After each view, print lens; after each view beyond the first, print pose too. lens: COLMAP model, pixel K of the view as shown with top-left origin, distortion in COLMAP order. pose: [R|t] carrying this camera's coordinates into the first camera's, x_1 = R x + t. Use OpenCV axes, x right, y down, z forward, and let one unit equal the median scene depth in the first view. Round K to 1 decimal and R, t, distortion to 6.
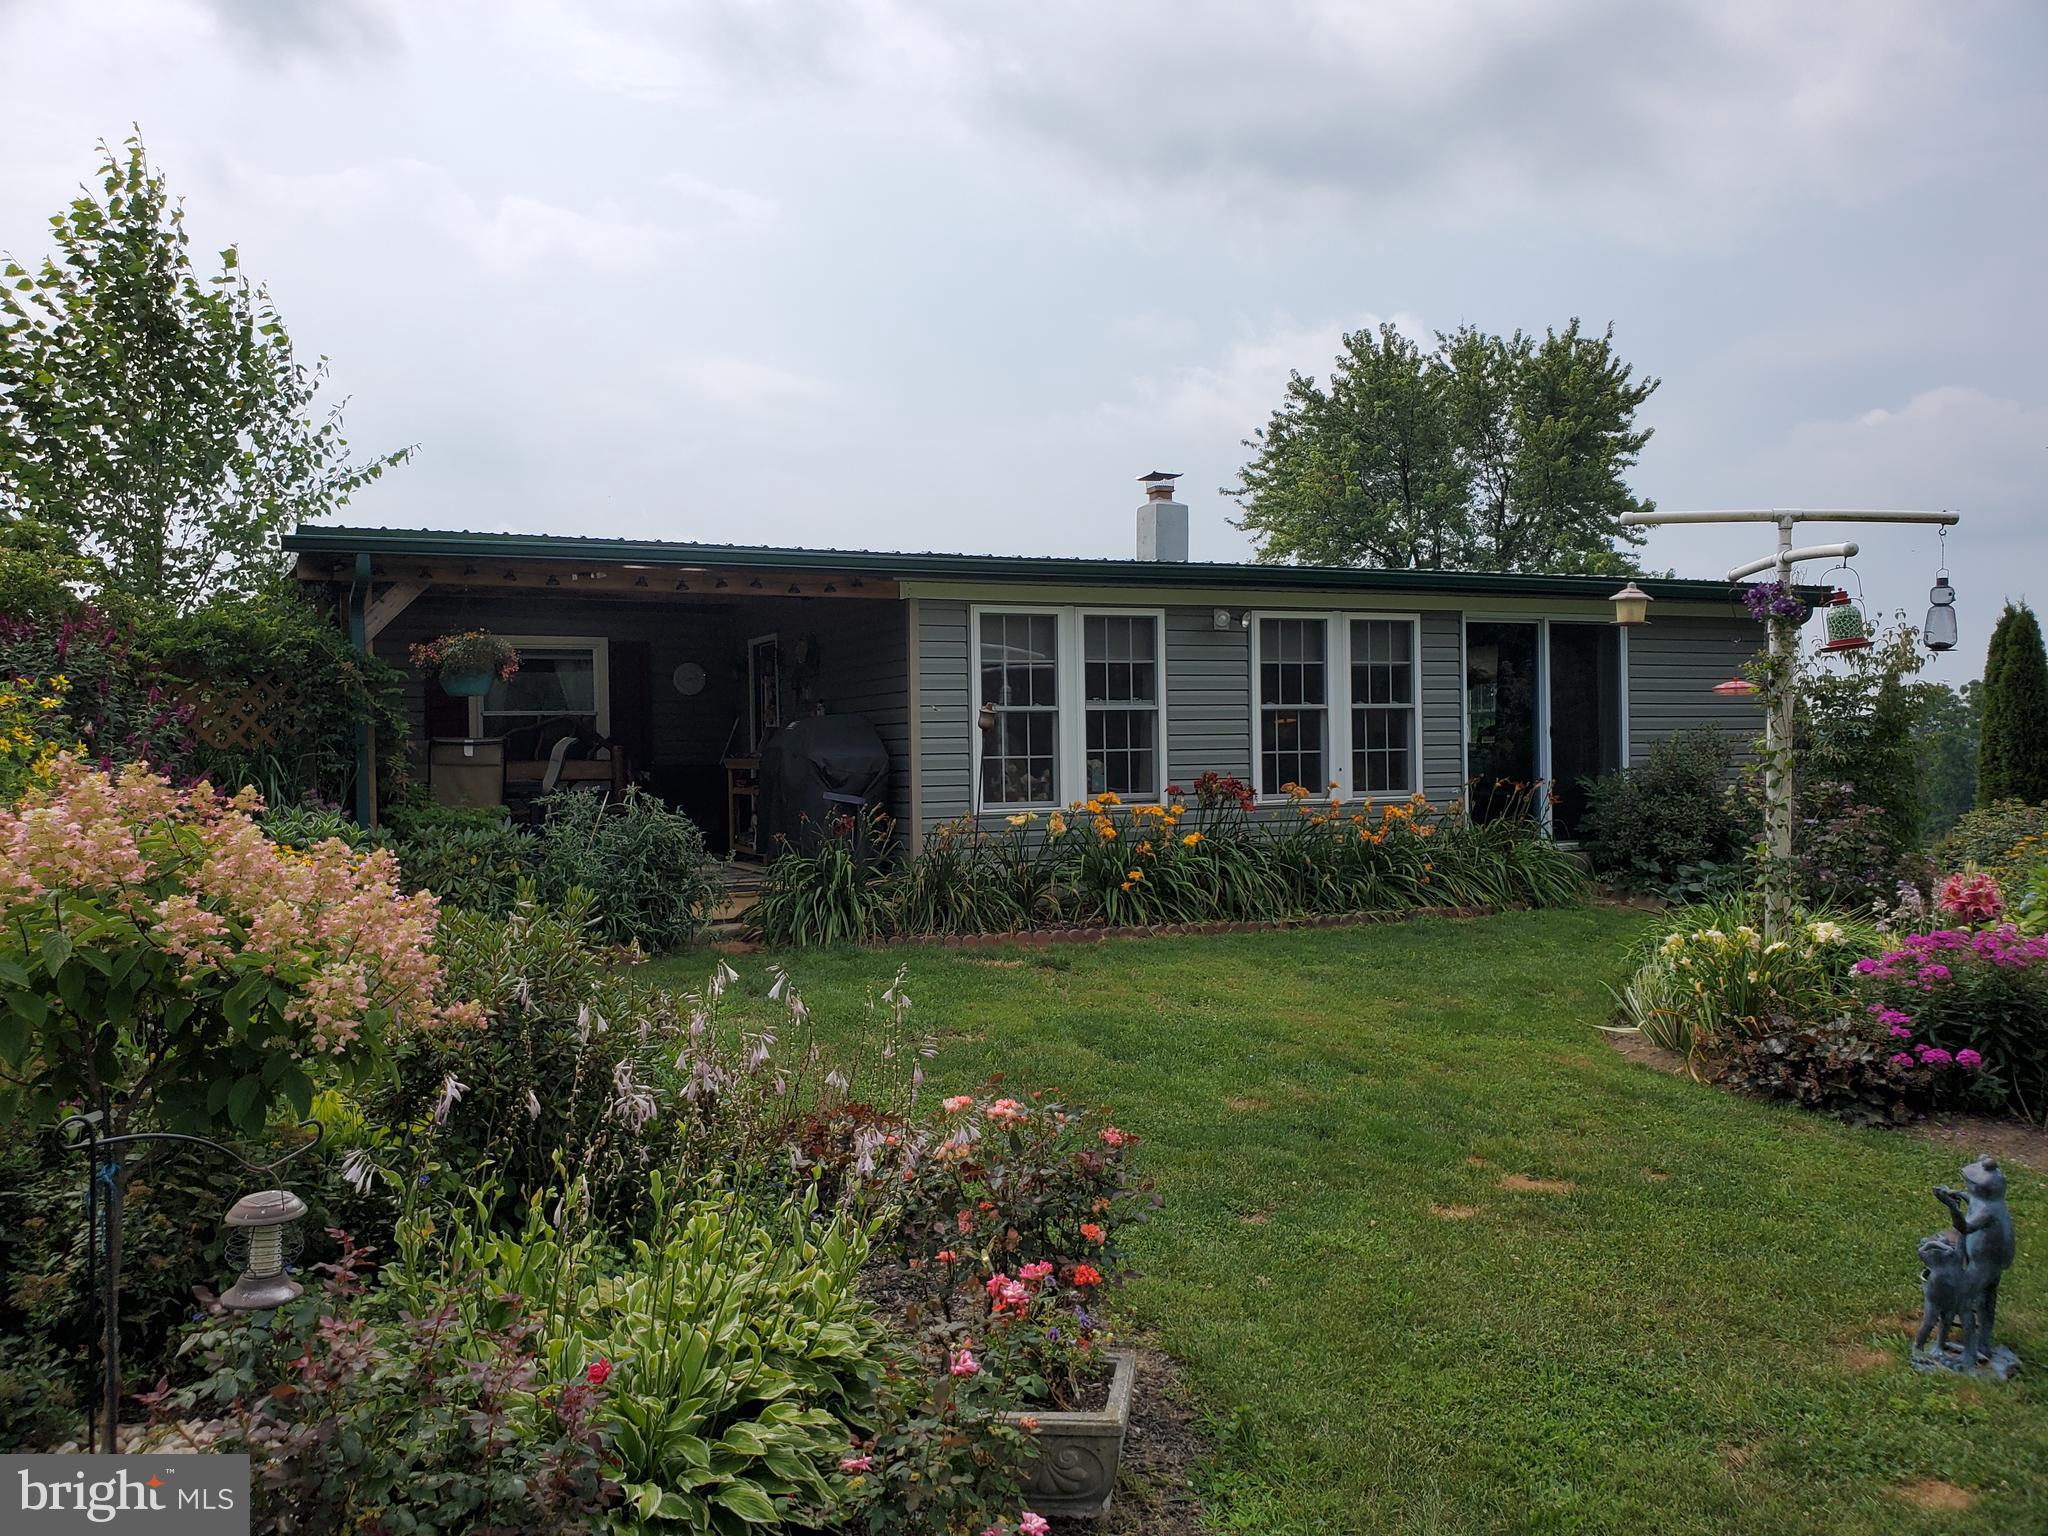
lens RADIAL K [[1592.7, 0, 1024.4], [0, 1592.7, 762.4], [0, 0, 1]] dist [0.047757, -0.011395]
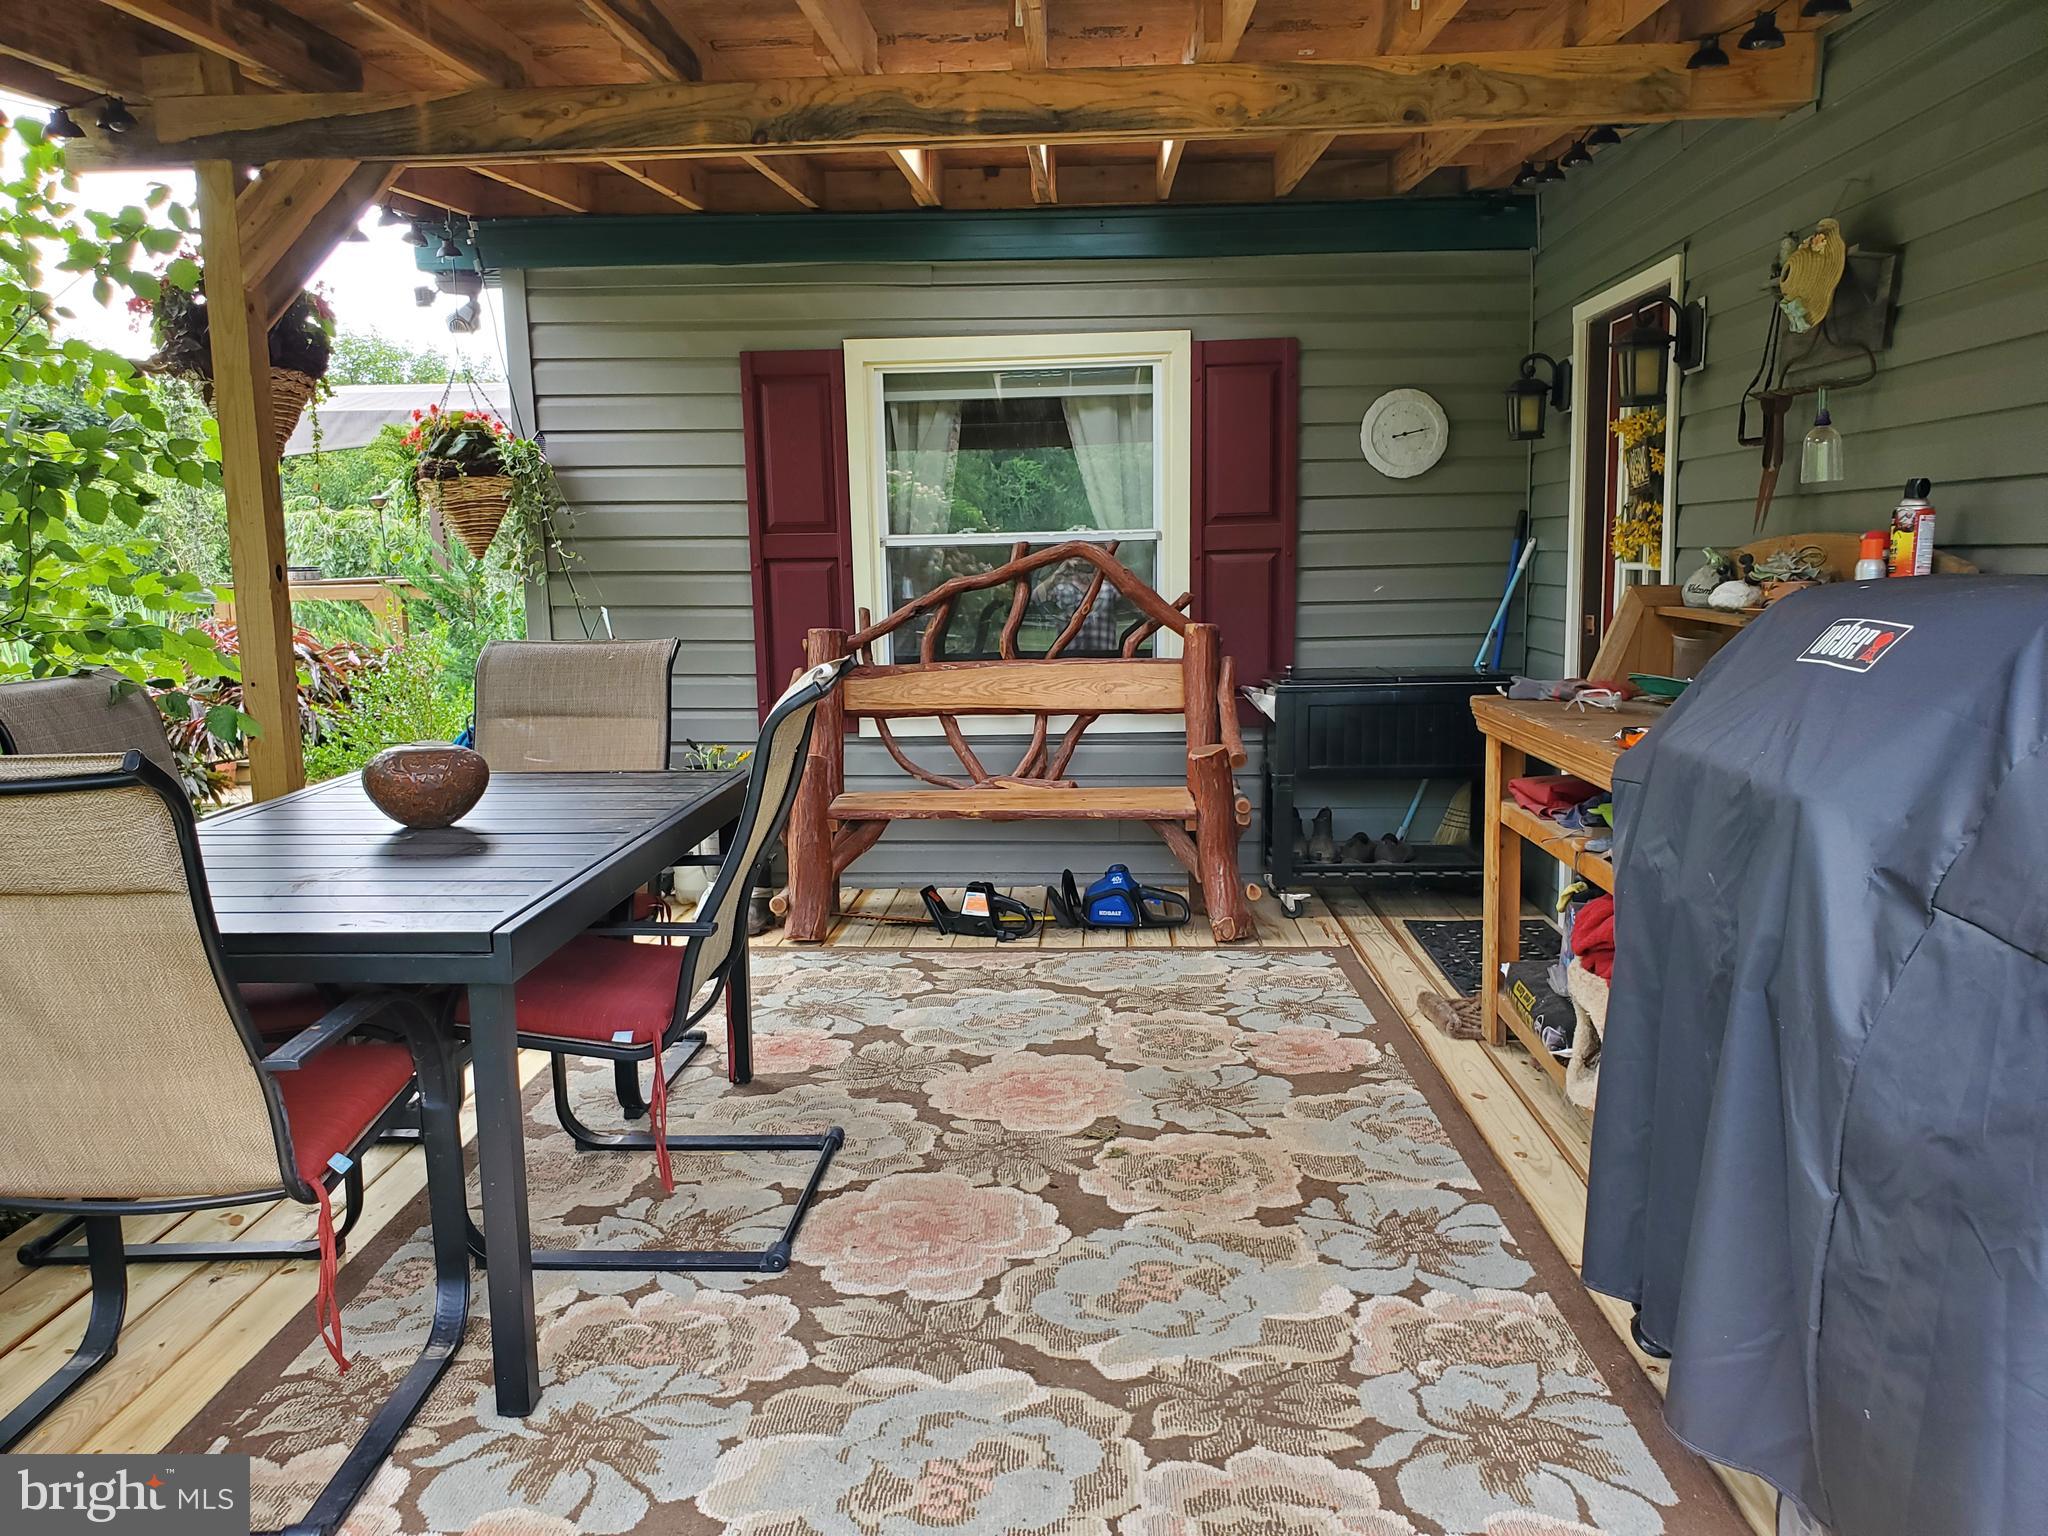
lens RADIAL K [[1592.7, 0, 1025.1], [0, 1592.7, 768.7], [0, 0, 1]] dist [0.047757, -0.011395]
pose [[0.871822, 0.062429, -0.485828, -0.121528], [0.003483, 0.991030, 0.133597, -0.030487], [0.489810, -0.118165, 0.863784, 0.741618]]
